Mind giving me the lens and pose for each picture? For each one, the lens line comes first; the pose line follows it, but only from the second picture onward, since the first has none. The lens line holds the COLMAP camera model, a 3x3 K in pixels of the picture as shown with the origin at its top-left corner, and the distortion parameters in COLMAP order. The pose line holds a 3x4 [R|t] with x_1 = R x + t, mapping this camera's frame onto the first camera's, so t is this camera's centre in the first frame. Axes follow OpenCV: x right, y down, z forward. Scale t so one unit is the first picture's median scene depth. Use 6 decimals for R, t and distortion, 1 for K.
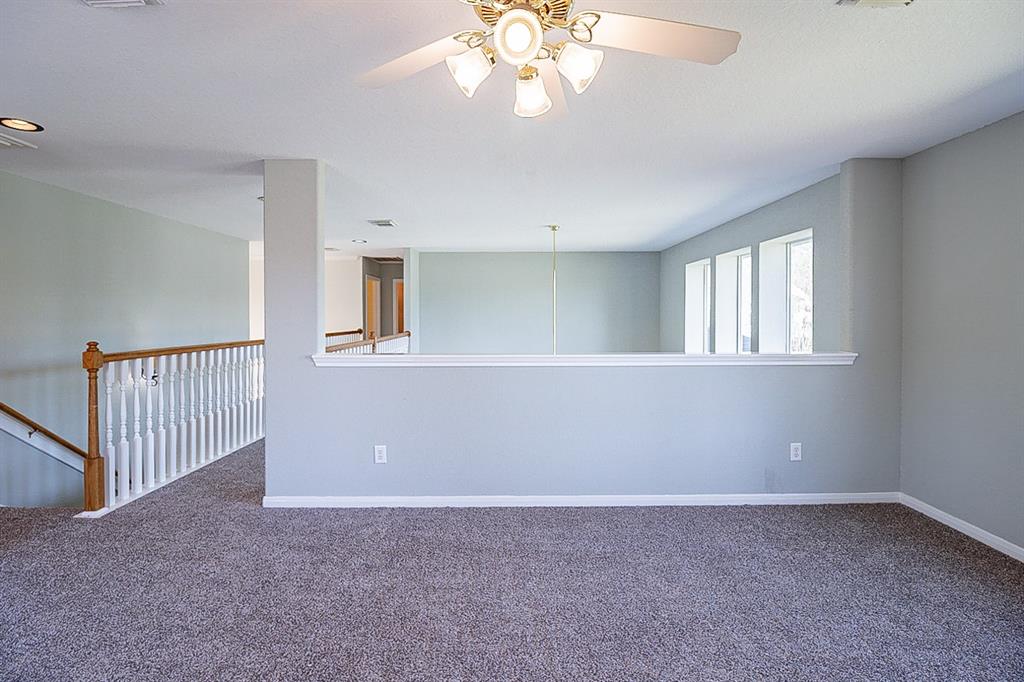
lens RADIAL K [[479.8, 0, 520.5], [0, 479.8, 325.2], [0, 0, 1]] dist [-0.008277, -0.001231]
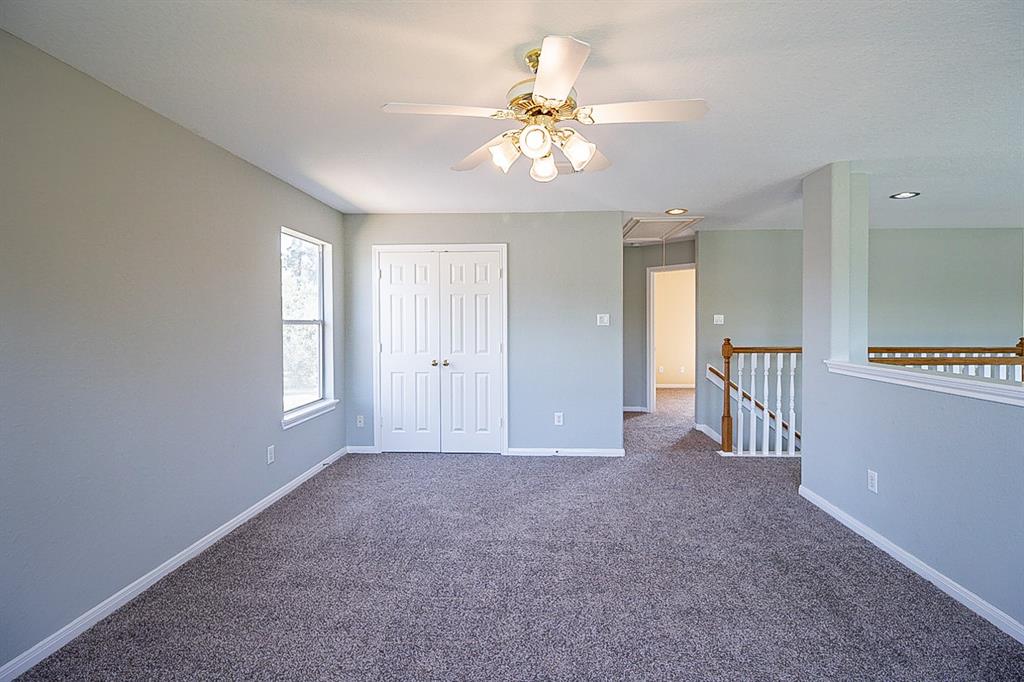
lens RADIAL K [[479.8, 0, 520.5], [0, 479.8, 325.2], [0, 0, 1]] dist [-0.008277, -0.001231]
pose [[-0.044099, 0.009784, -0.998979, 0.609197], [-0.018040, 0.999781, 0.010589, -0.009884], [0.998864, 0.018489, -0.043912, 0.409019]]
